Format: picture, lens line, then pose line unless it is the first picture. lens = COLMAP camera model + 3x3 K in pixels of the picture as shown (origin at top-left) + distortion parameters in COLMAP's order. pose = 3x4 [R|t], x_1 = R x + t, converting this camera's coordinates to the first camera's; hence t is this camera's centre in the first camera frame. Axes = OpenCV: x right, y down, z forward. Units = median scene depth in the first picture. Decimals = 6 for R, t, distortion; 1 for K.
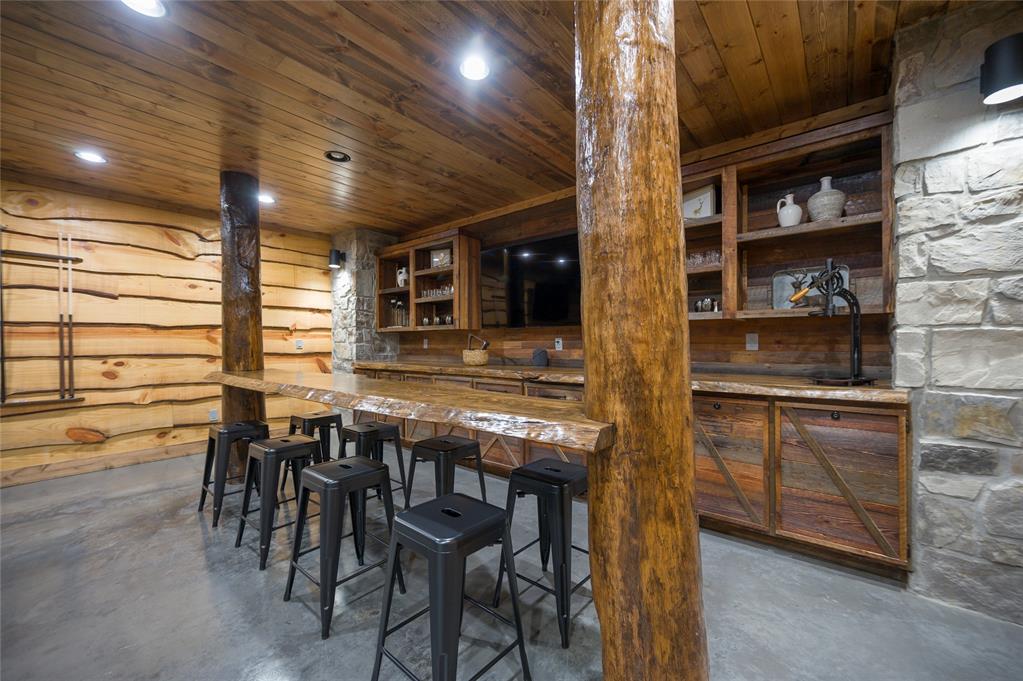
lens RADIAL K [[407.5, 0, 511.2], [0, 407.5, 341.1], [0, 0, 1]] dist [-0.002822, 0.001008]
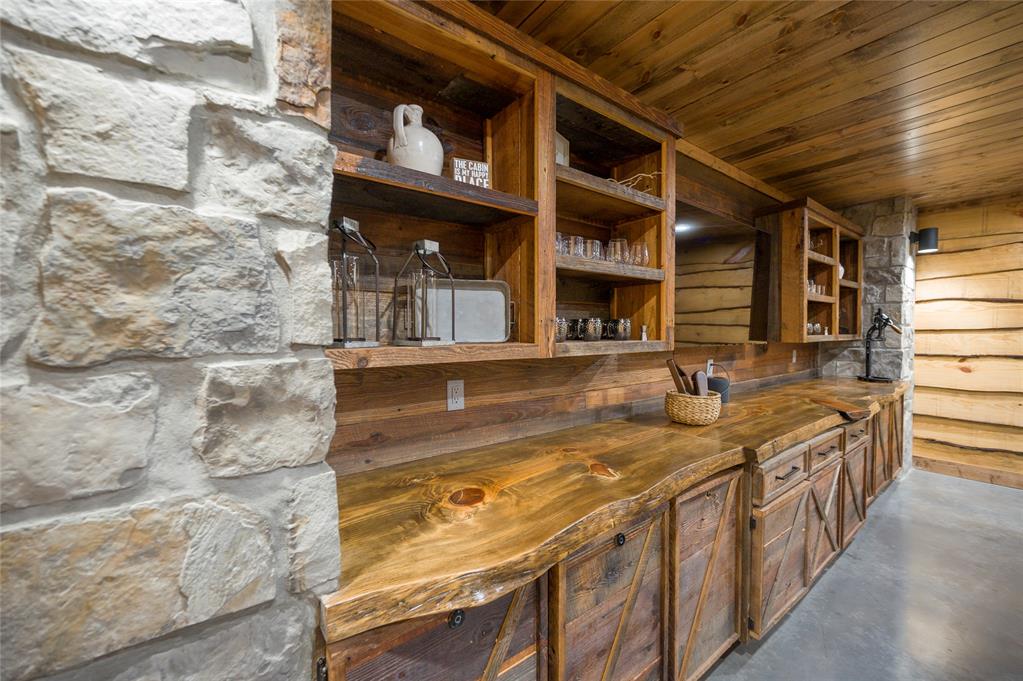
lens RADIAL K [[407.5, 0, 511.6], [0, 407.5, 339.8], [0, 0, 1]] dist [-0.002822, 0.001008]
pose [[0.216545, -0.011950, 0.976199, -0.530227], [0.000773, 0.999927, 0.012068, -0.041619], [-0.976272, -0.001859, 0.216539, 0.949918]]
